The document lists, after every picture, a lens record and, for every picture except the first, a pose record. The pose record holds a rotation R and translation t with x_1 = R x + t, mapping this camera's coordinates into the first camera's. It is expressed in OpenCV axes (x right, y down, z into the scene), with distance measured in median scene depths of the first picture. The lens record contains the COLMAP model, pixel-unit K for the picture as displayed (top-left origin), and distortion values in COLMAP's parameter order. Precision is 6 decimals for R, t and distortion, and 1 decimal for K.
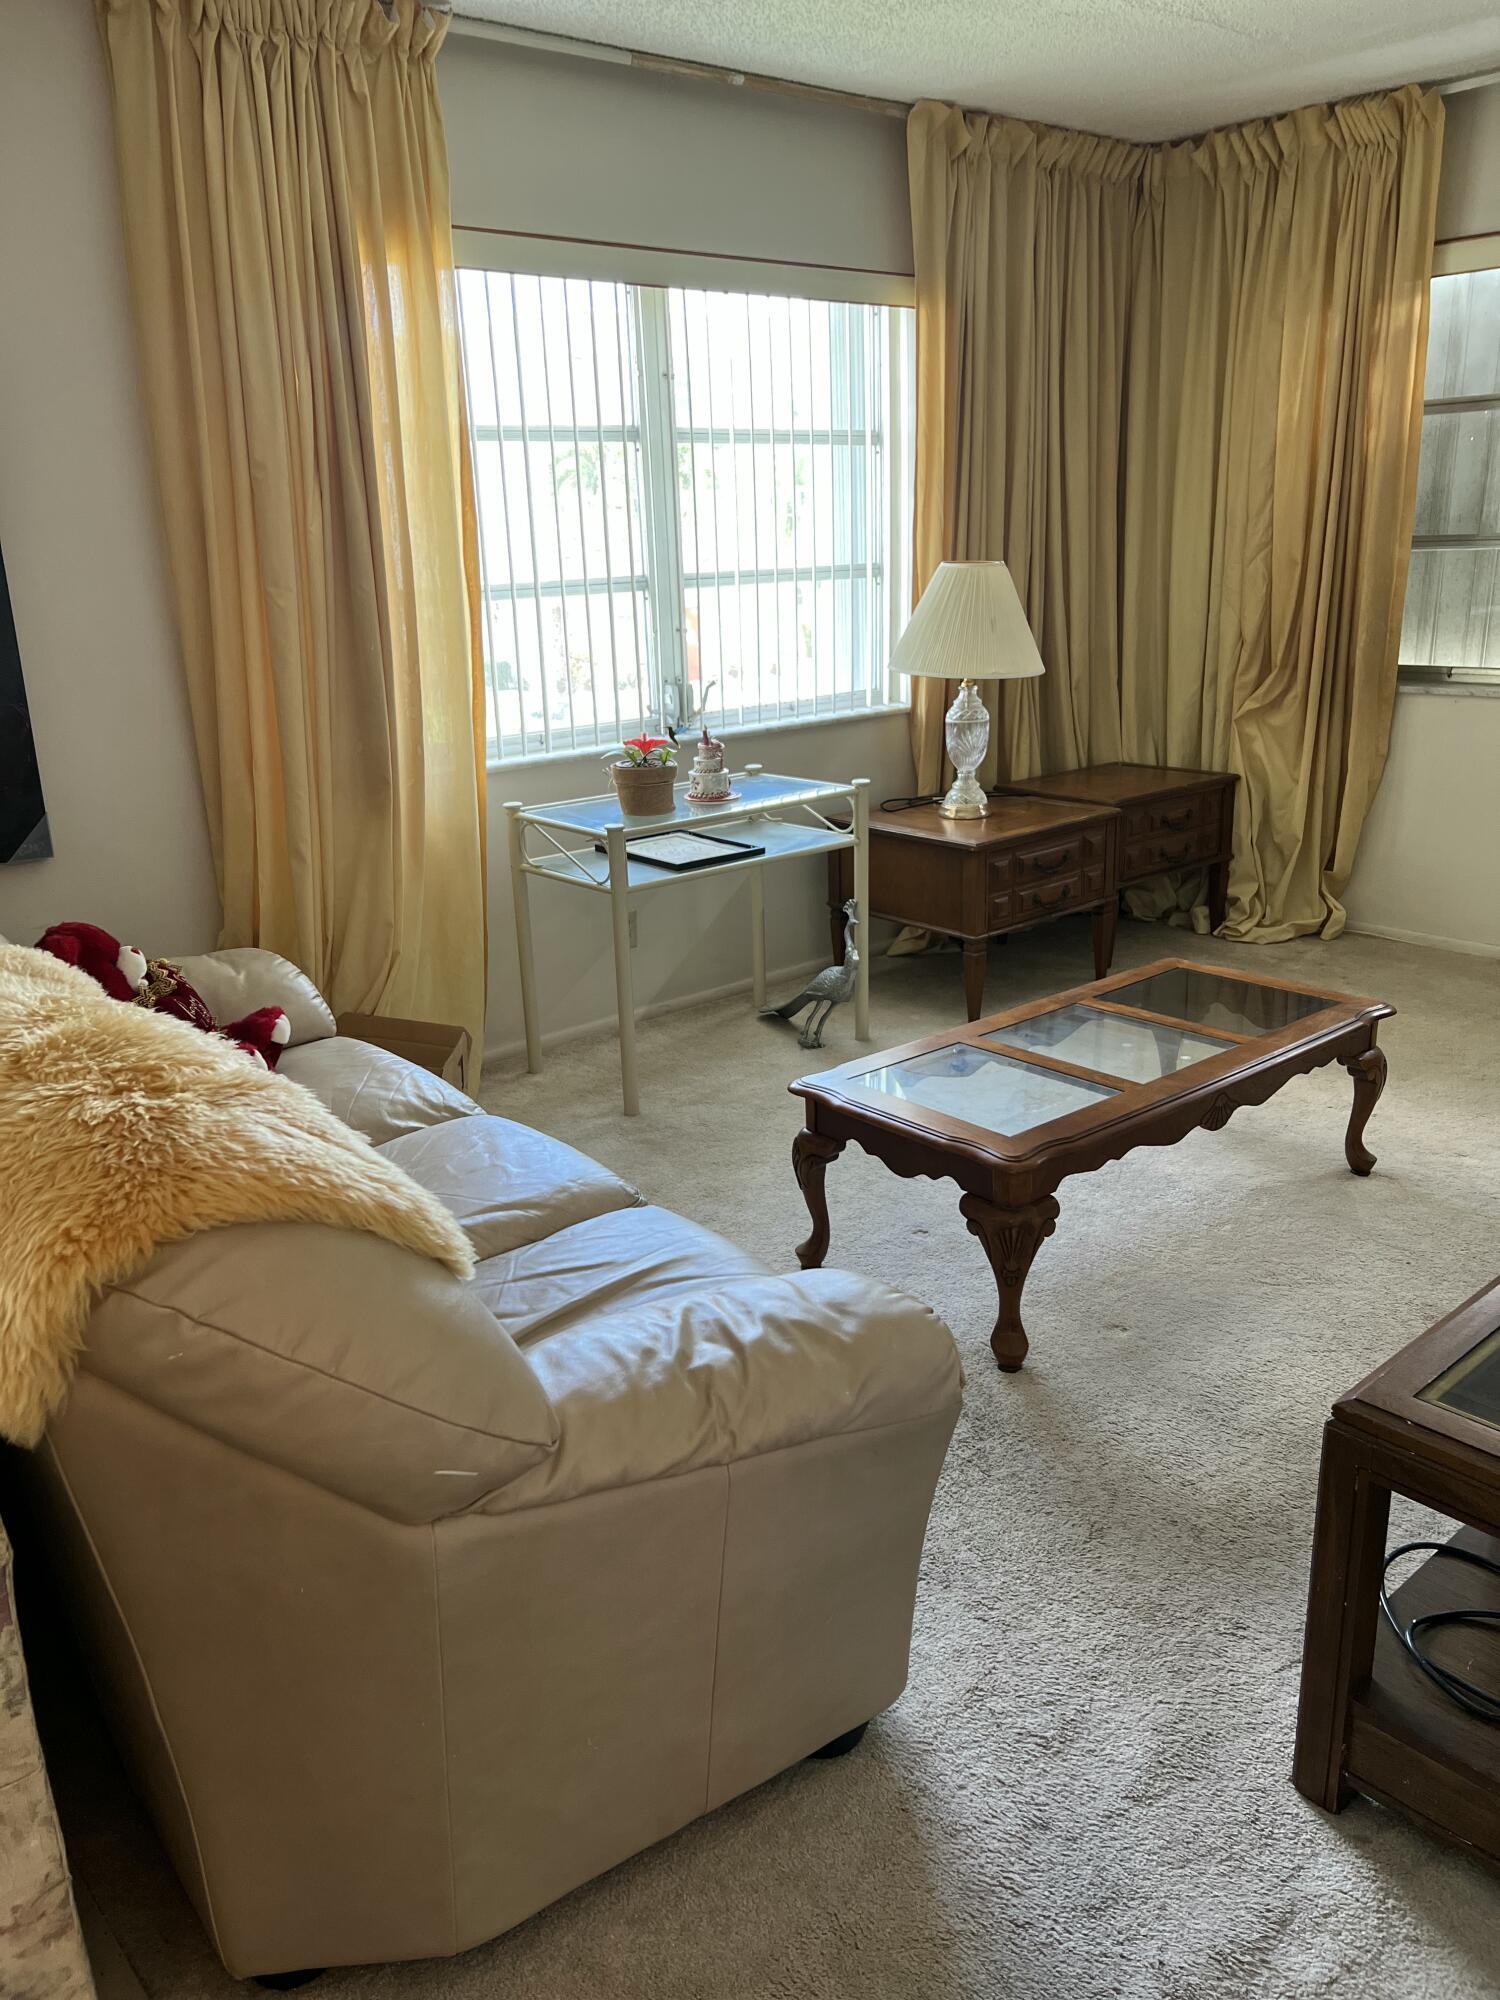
lens RADIAL K [[1505.4, 0, 750.6], [0, 1505.4, 1017.1], [0, 0, 1]] dist [0.062492, -0.074470]
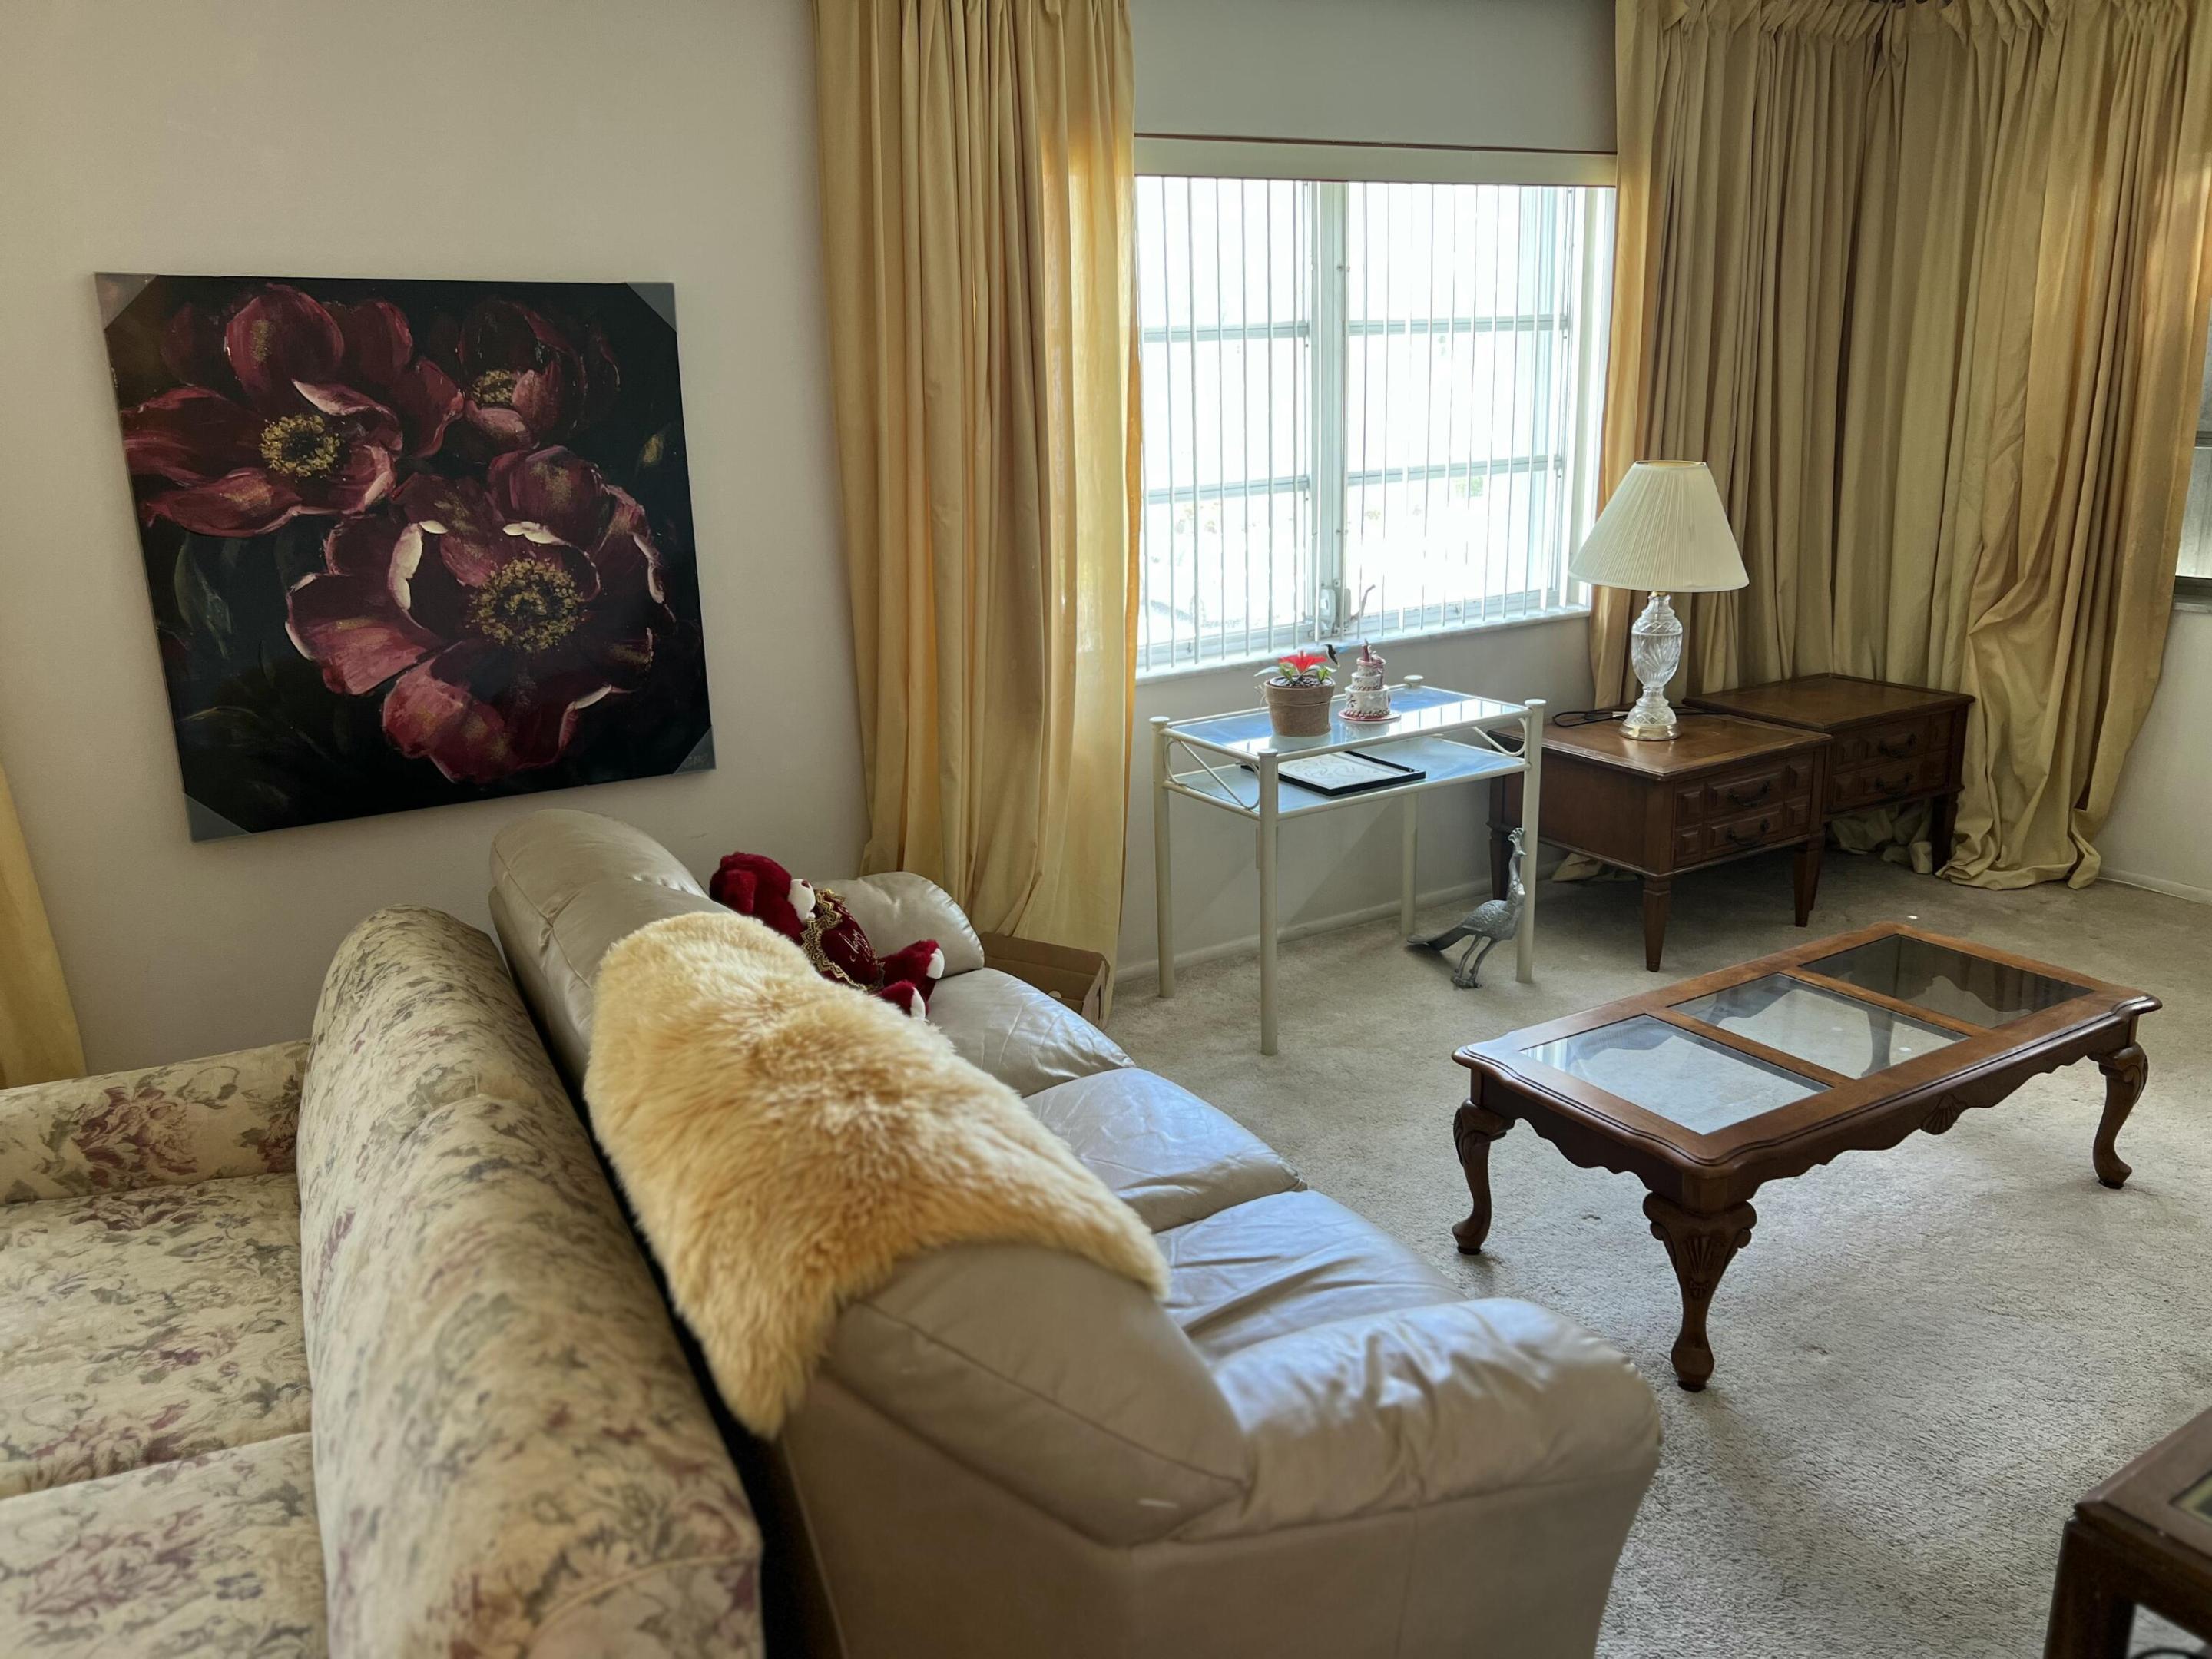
lens RADIAL K [[1665.0, 0, 1112.8], [0, 1665.0, 832.2], [0, 0, 1]] dist [0.062492, -0.074470]
pose [[0.987302, 0.044340, -0.152541, -0.025536], [-0.048885, 0.998461, -0.026171, -0.044060], [0.151145, 0.033296, 0.987951, -0.051452]]
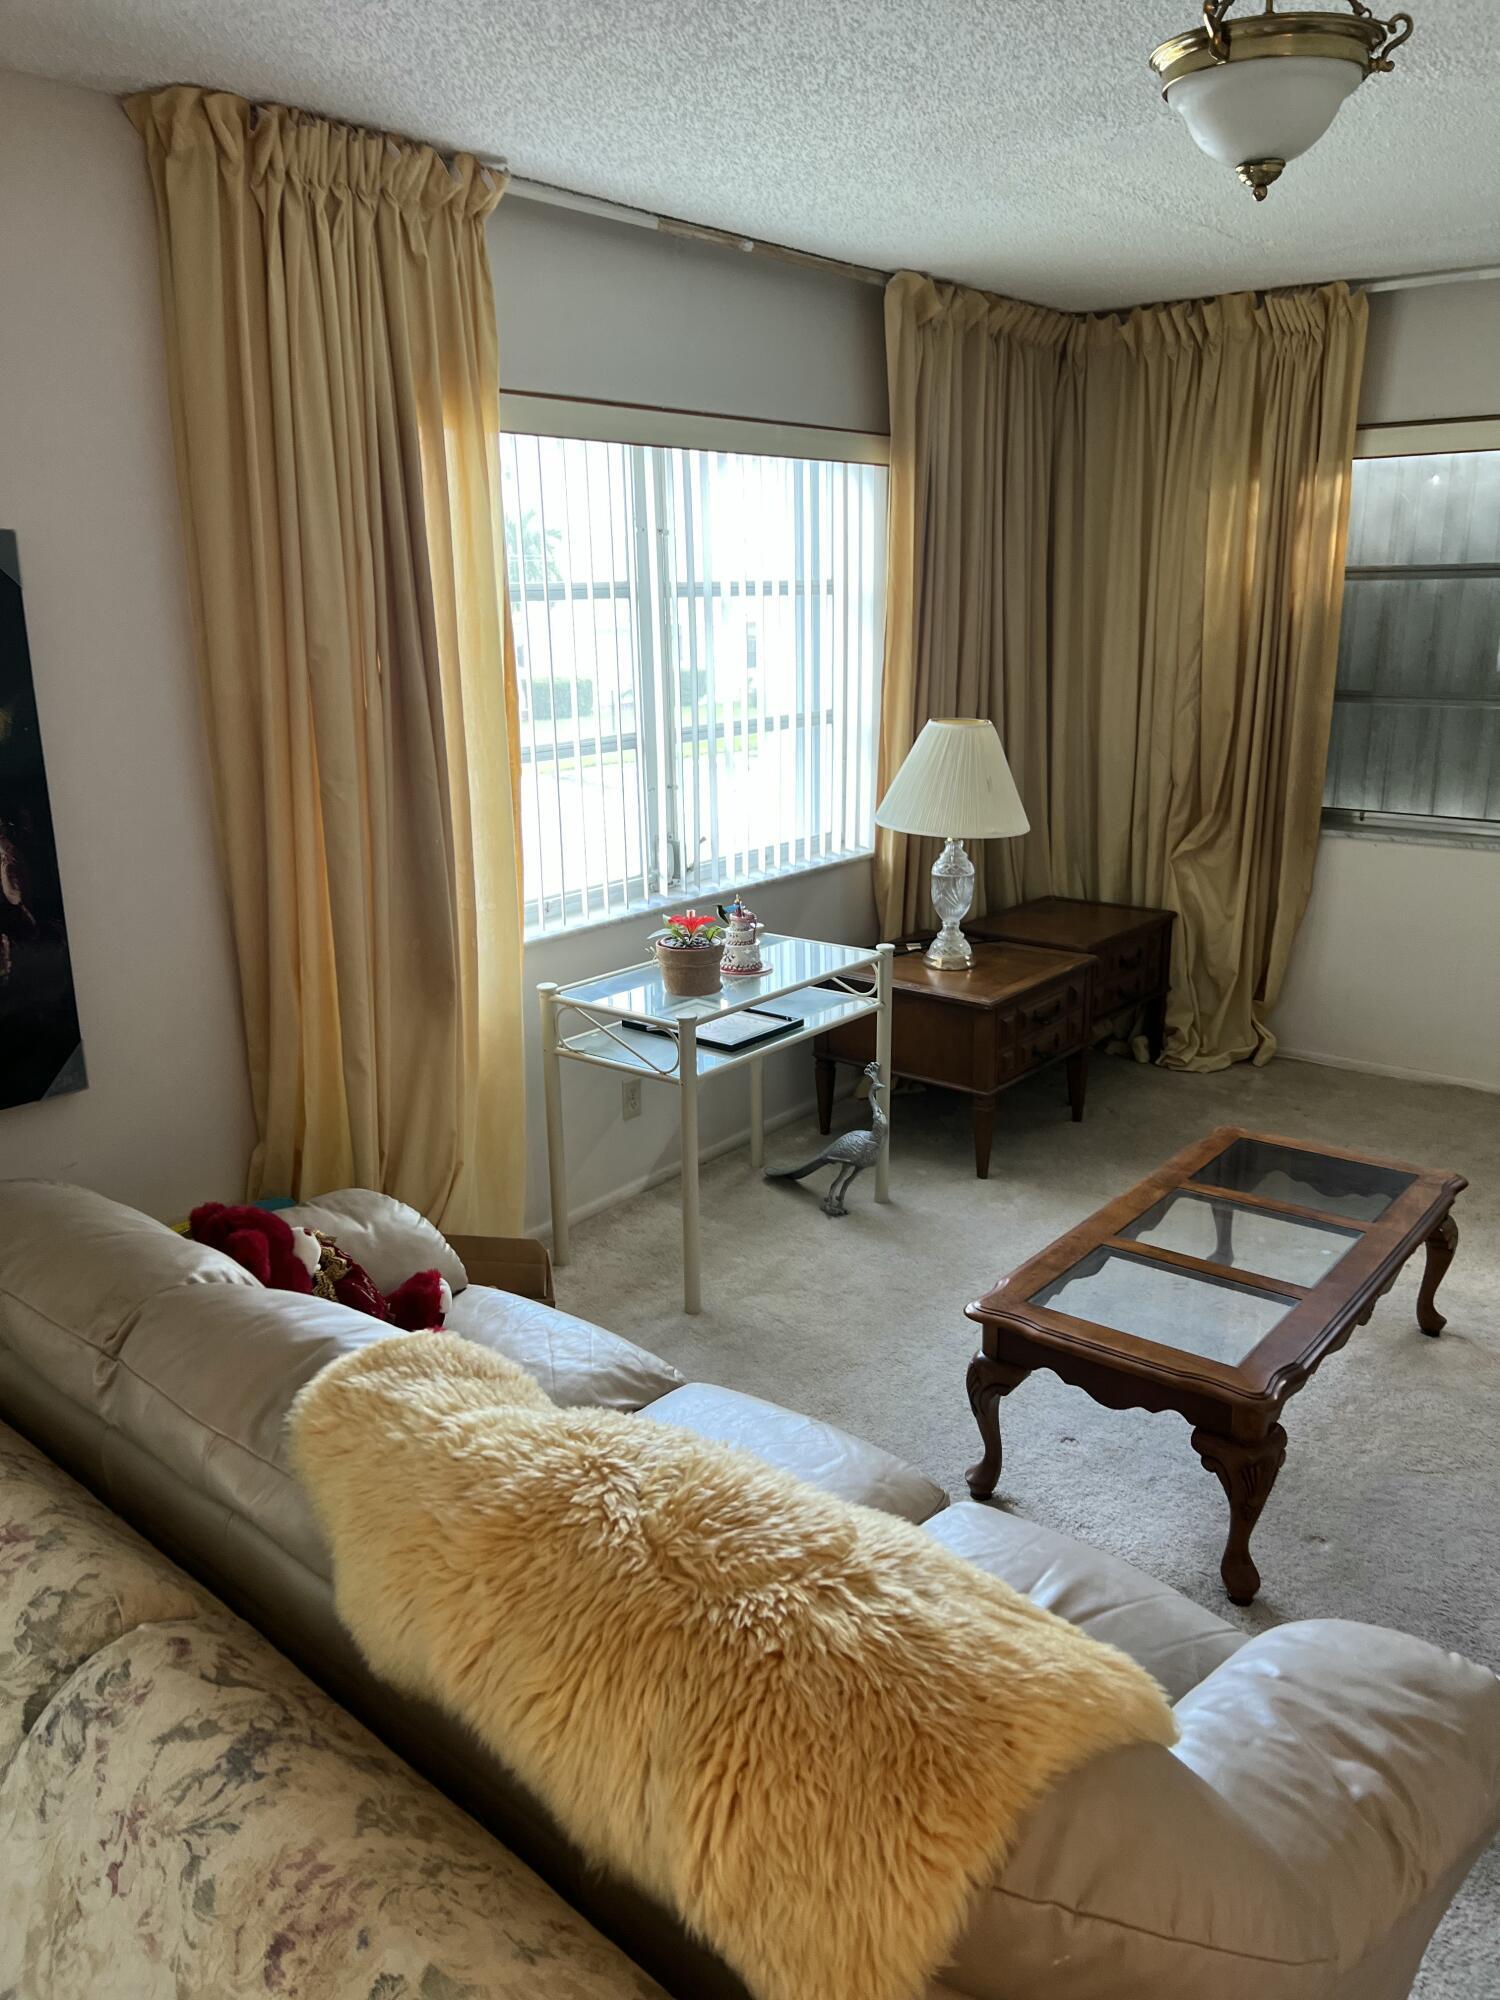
lens RADIAL K [[1505.4, 0, 766.0], [0, 1505.4, 1017.6], [0, 0, 1]] dist [0.062492, -0.074470]
pose [[0.978412, -0.034951, 0.203686, -0.237490], [0.041482, 0.998750, -0.027882, -0.098604], [-0.202457, 0.035729, 0.978639, 0.059390]]
